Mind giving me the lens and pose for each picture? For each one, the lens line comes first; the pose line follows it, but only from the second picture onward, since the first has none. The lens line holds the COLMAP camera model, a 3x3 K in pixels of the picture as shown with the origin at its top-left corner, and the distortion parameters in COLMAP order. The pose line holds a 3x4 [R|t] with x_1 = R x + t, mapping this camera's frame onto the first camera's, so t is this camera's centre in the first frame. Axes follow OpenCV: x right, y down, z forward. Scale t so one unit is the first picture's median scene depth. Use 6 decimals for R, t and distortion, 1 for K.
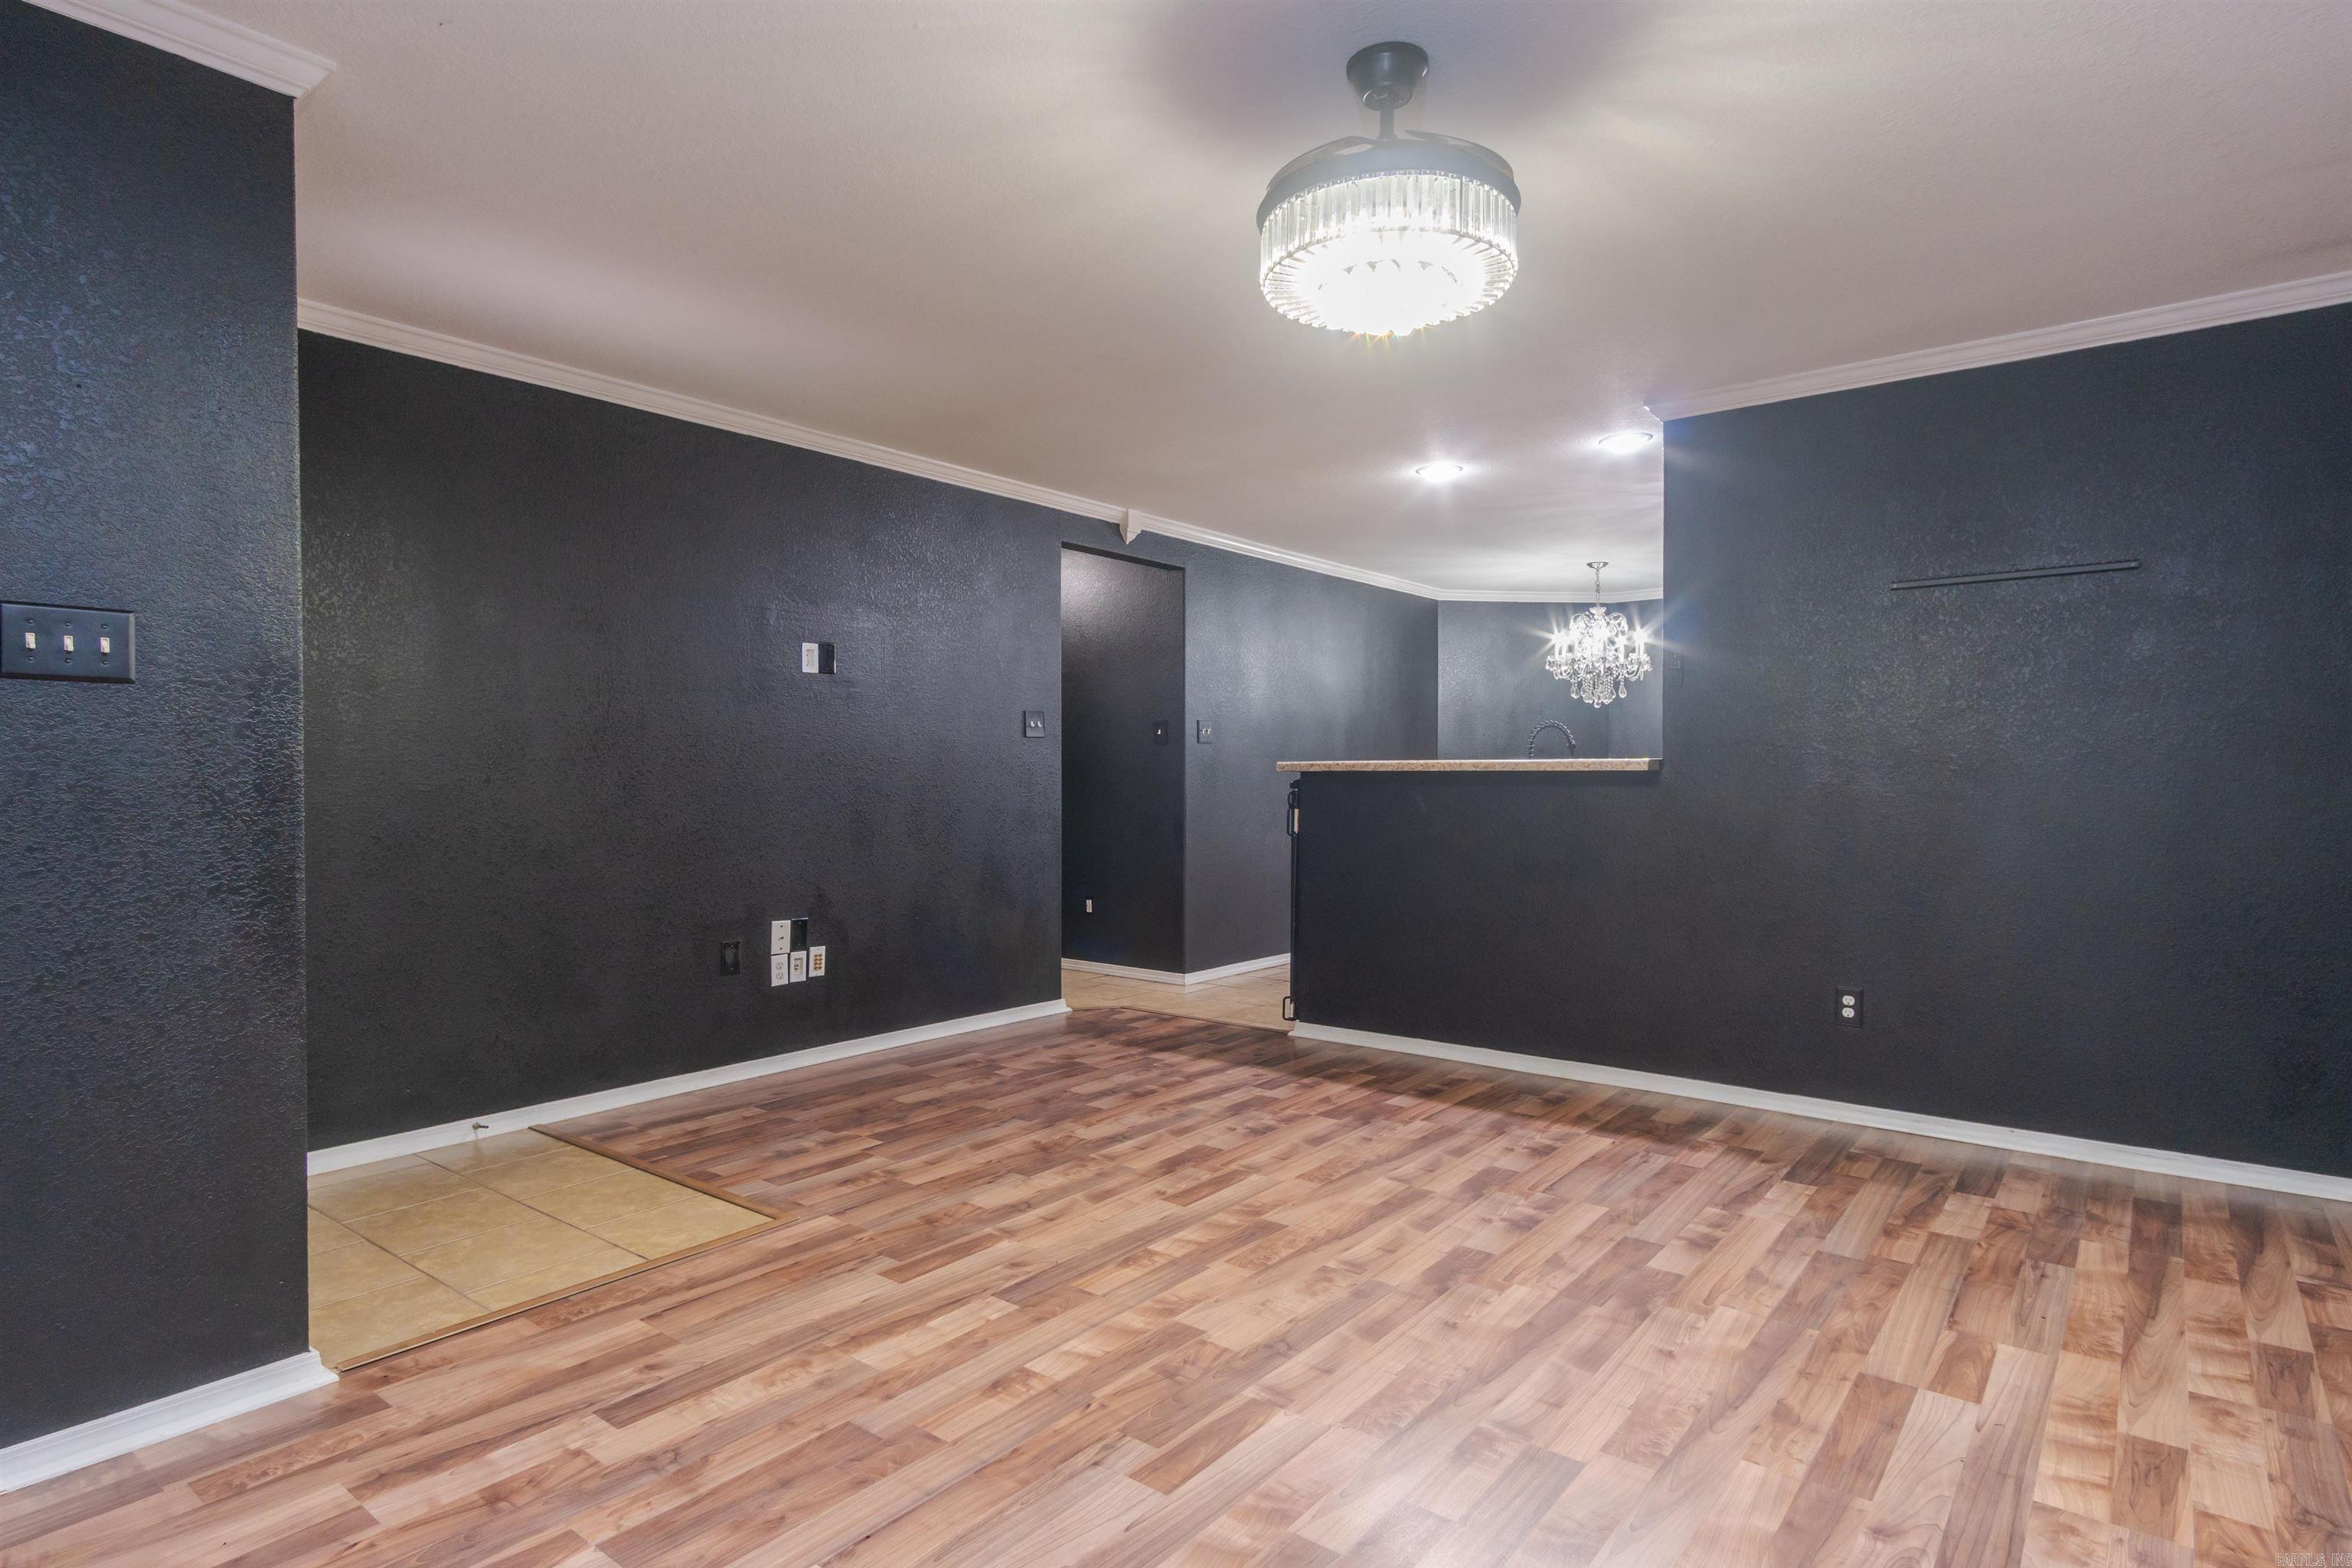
lens RADIAL K [[1258.2, 0, 1184.3], [0, 1258.2, 786.3], [0, 0, 1]] dist [0.002860, 0.001727]
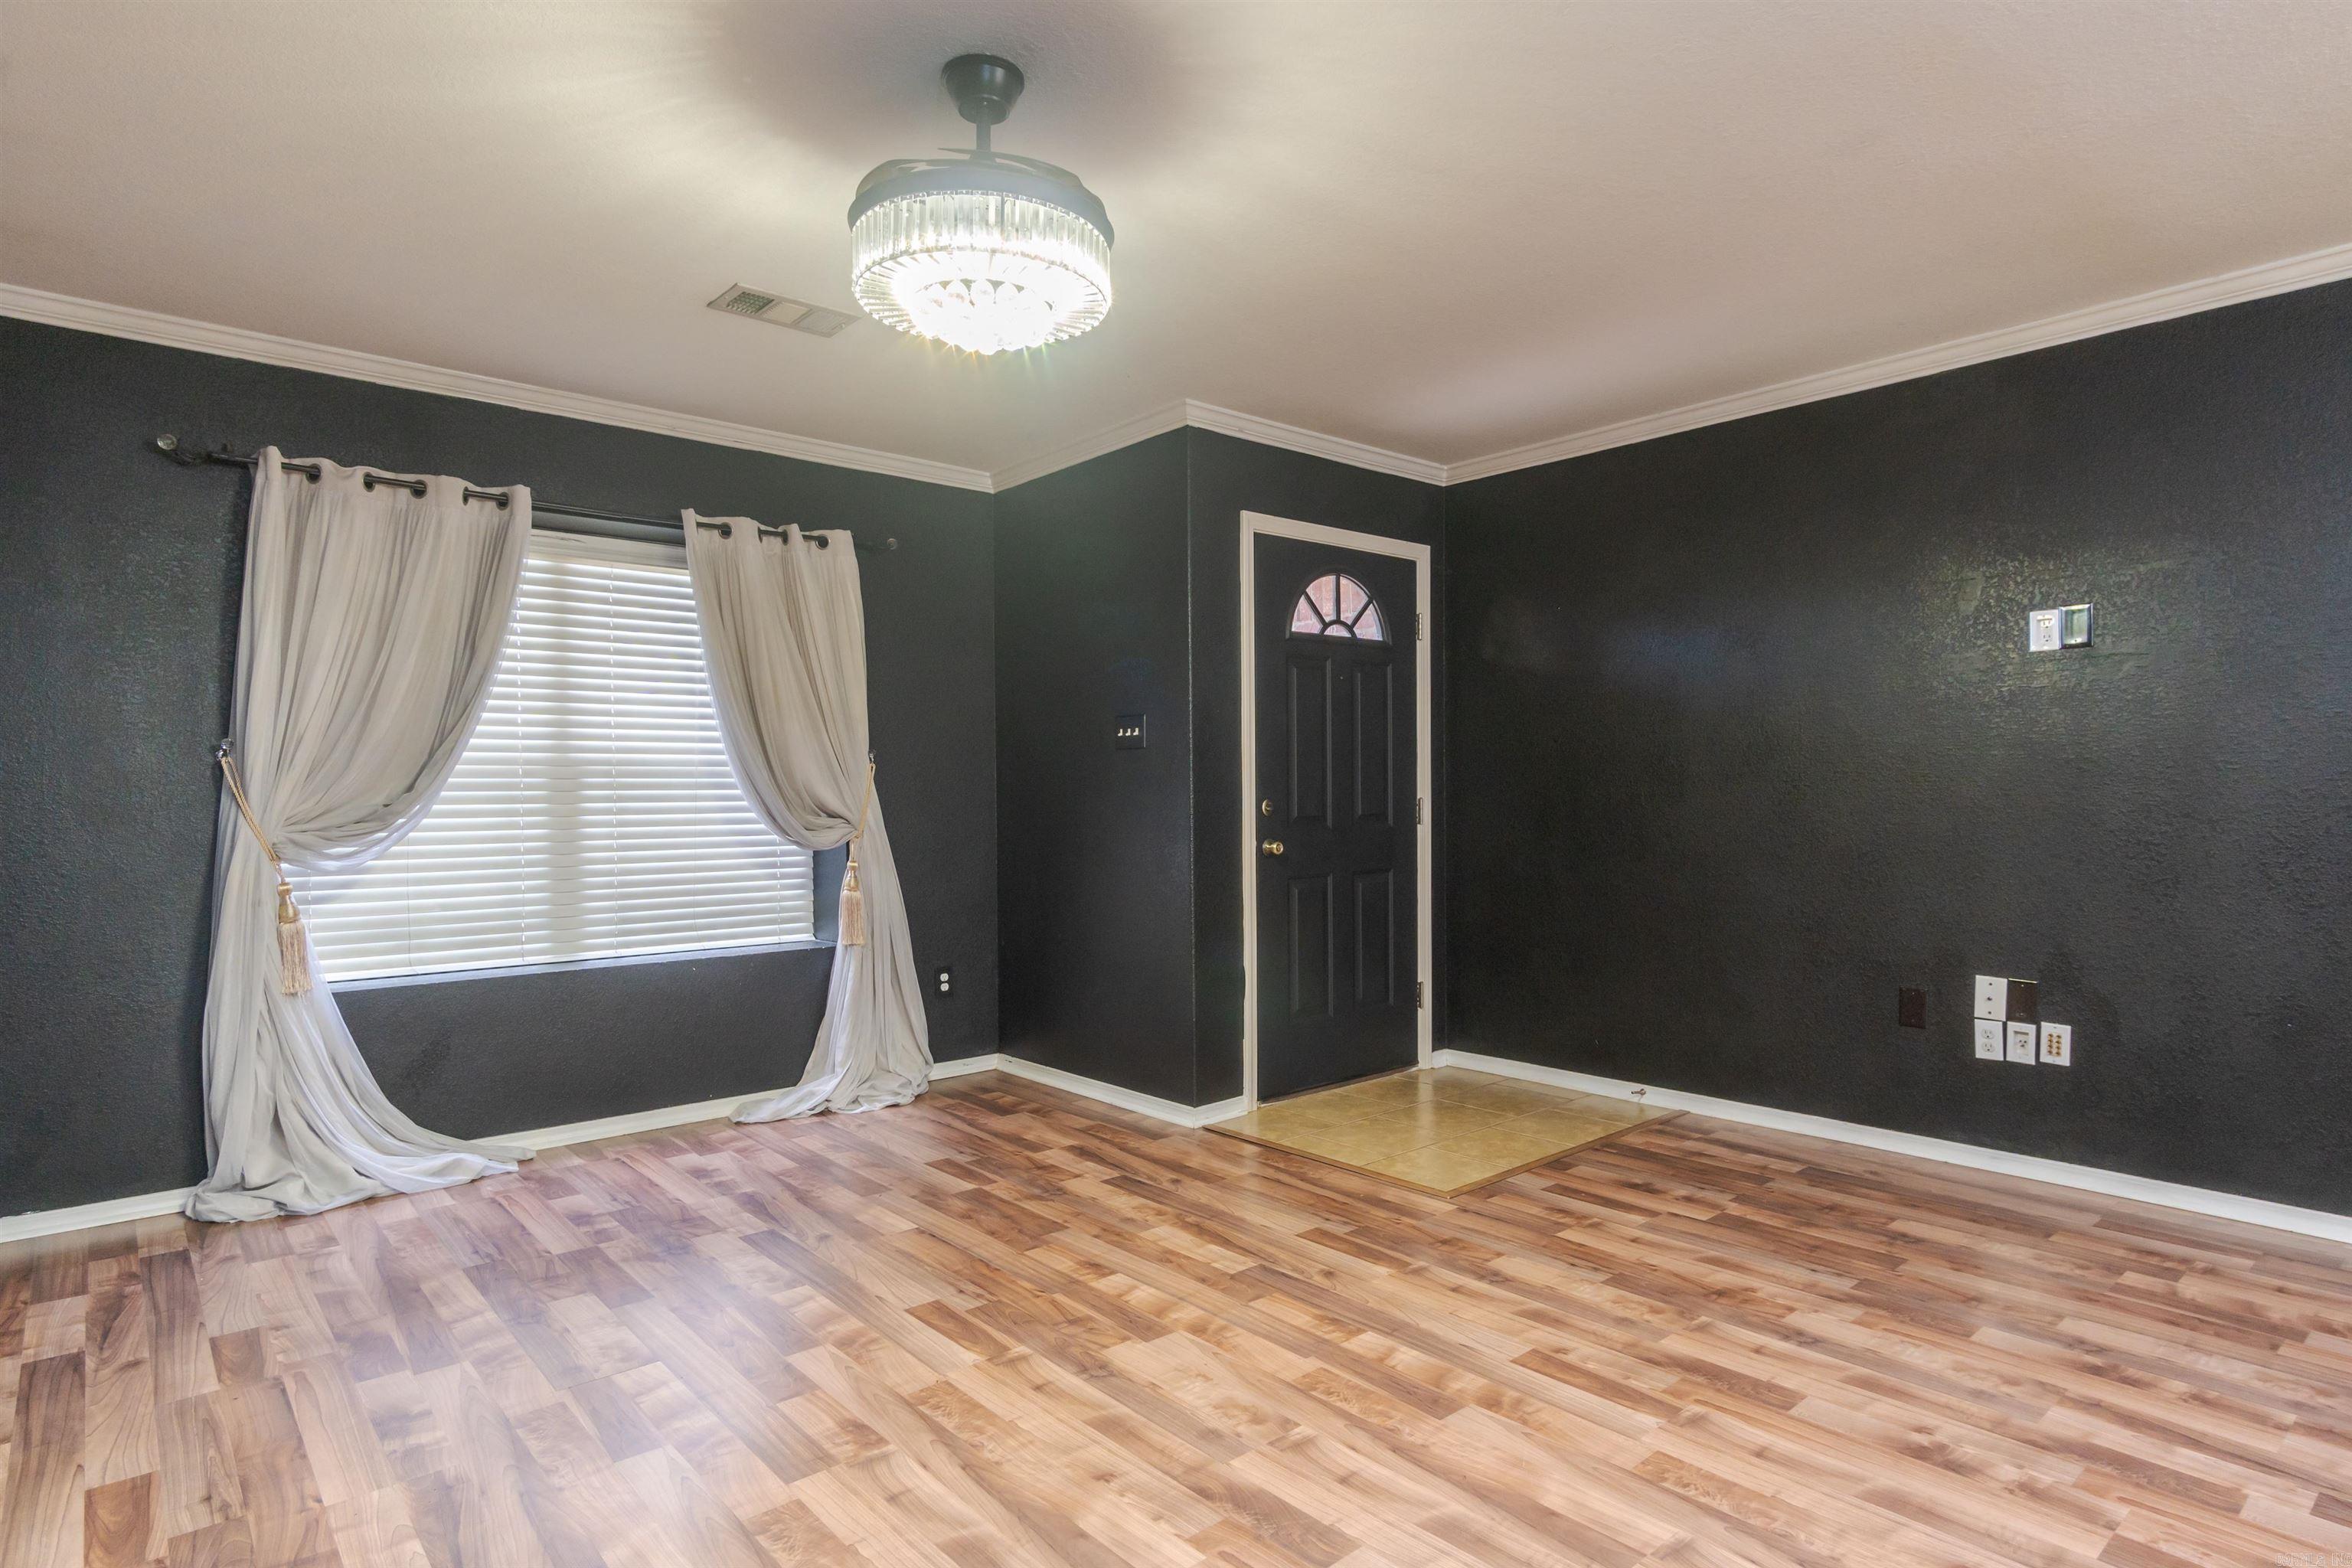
lens RADIAL K [[1258.2, 0, 1172.8], [0, 1258.2, 802.4], [0, 0, 1]] dist [0.002860, 0.001727]
pose [[-0.196239, 0.011928, -0.980483, 0.781648], [-0.005252, 0.999899, 0.013216, -0.013241], [0.980542, 0.007743, -0.196157, 0.944338]]
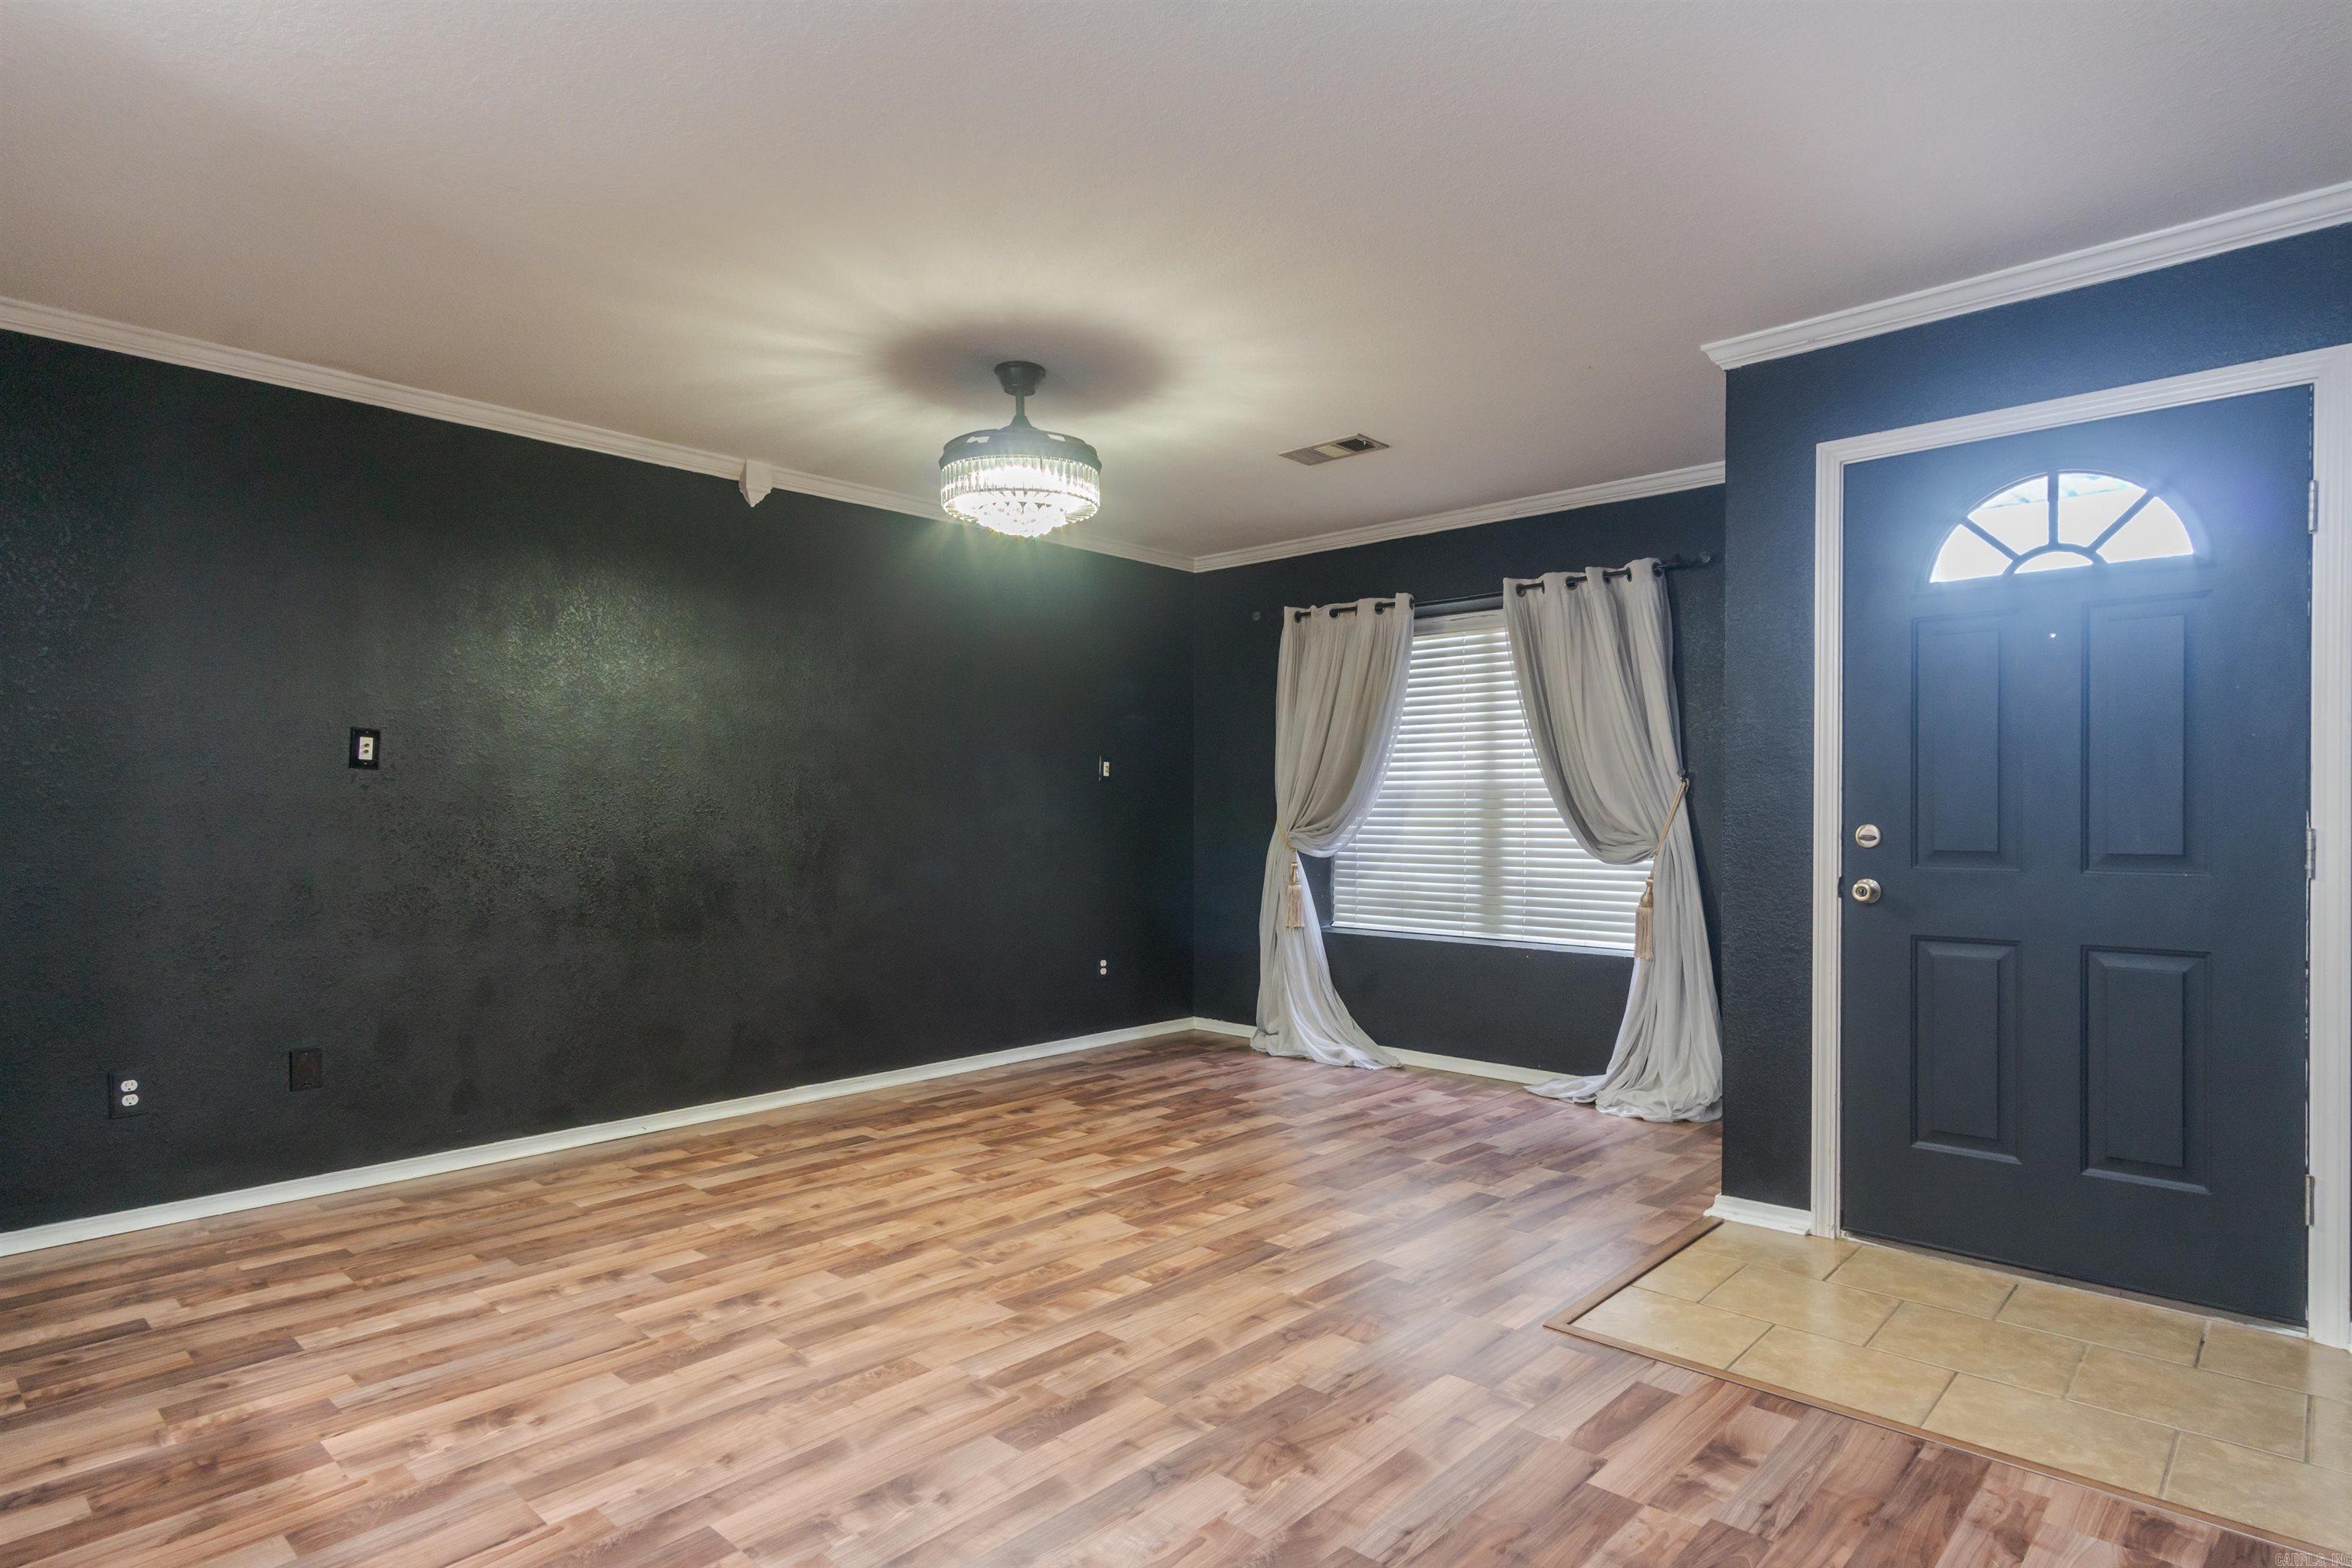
lens RADIAL K [[1258.2, 0, 1180.9], [0, 1258.2, 806.1], [0, 0, 1]] dist [0.002860, 0.001727]
pose [[-0.996321, 0.001042, 0.085688, -0.126618], [0.001812, 0.999959, 0.008911, -0.023010], [-0.085675, 0.009034, -0.996282, 1.823278]]
